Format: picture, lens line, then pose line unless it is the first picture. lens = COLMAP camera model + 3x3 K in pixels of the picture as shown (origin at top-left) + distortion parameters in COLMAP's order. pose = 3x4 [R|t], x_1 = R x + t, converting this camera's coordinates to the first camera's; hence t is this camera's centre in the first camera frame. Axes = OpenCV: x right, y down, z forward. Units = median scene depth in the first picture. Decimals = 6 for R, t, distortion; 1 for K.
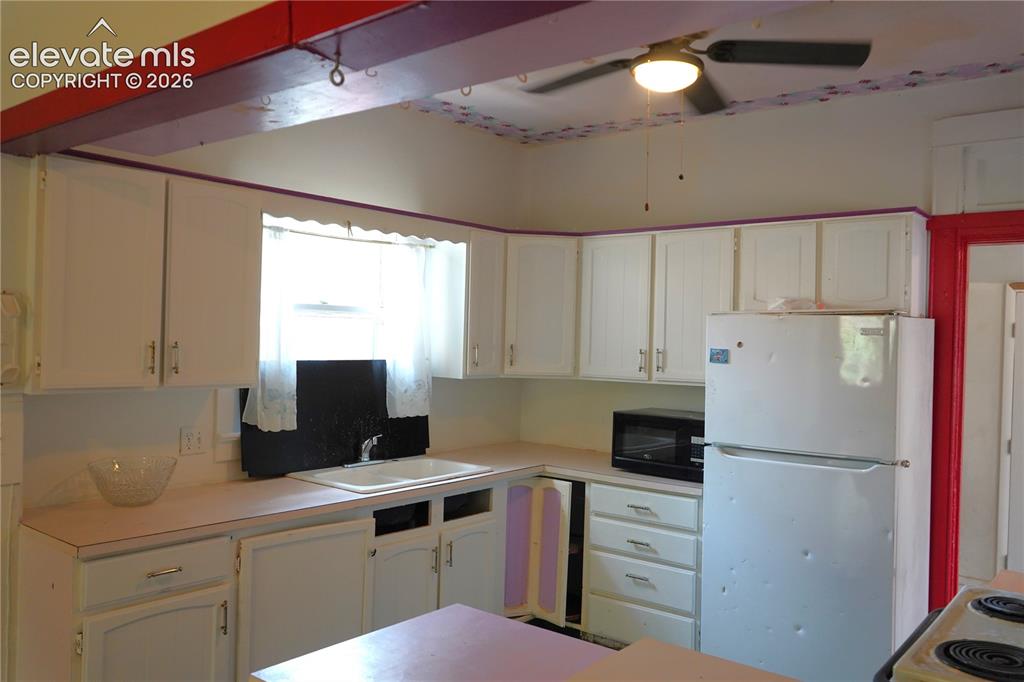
lens RADIAL K [[815.4, 0, 511.2], [0, 815.4, 338.7], [0, 0, 1]] dist [-0.012635, 0.009318]
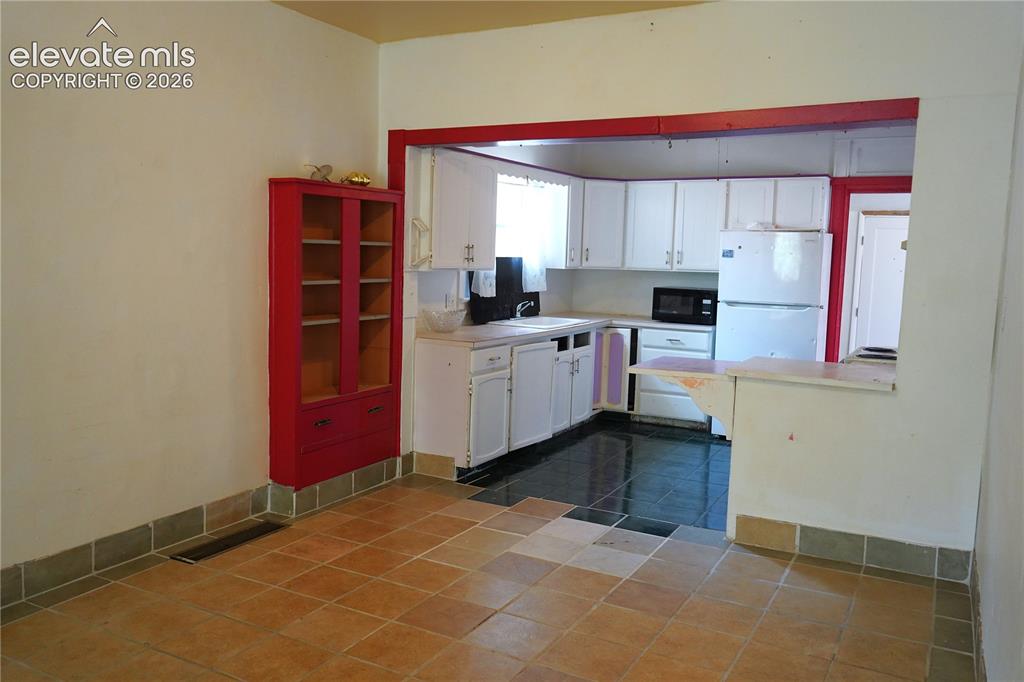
lens RADIAL K [[815.4, 0, 512.4], [0, 815.4, 339.2], [0, 0, 1]] dist [-0.012635, 0.009318]
pose [[0.983697, -0.019179, 0.178810, -0.521025], [-0.000576, 0.993956, 0.109781, 0.010781], [-0.179834, -0.108094, 0.977740, -0.692686]]
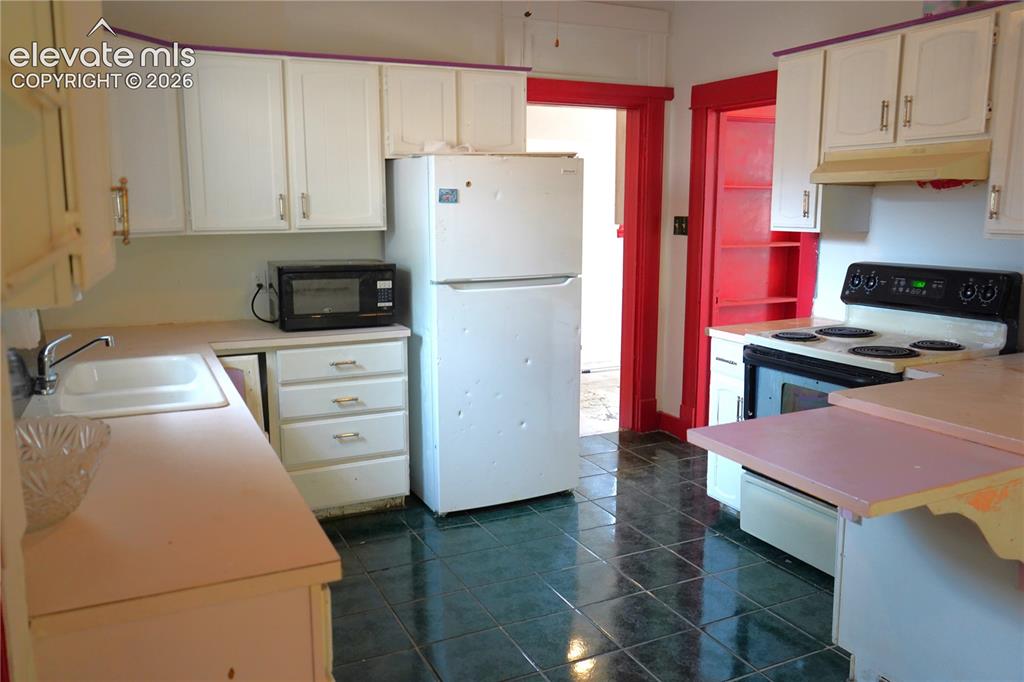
lens RADIAL K [[815.4, 0, 511.7], [0, 815.4, 336.4], [0, 0, 1]] dist [-0.012635, 0.009318]
pose [[0.433897, -0.172631, 0.884269, -0.602604], [0.015254, 0.982739, 0.184370, 0.006595], [-0.900833, -0.066509, 0.429040, 0.437519]]
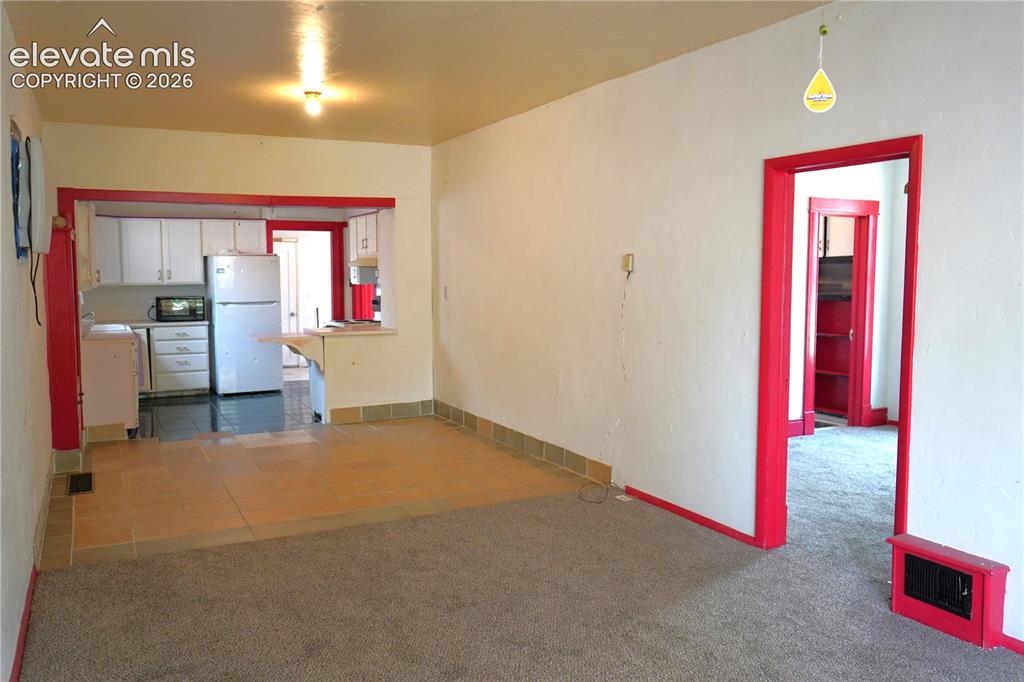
lens RADIAL K [[815.4, 0, 517.0], [0, 815.4, 339.8], [0, 0, 1]] dist [-0.012635, 0.009318]
pose [[0.401678, -0.106440, 0.909574, -1.744177], [0.016890, 0.993915, 0.108850, -0.027473], [-0.915625, -0.028360, 0.401032, -0.964878]]
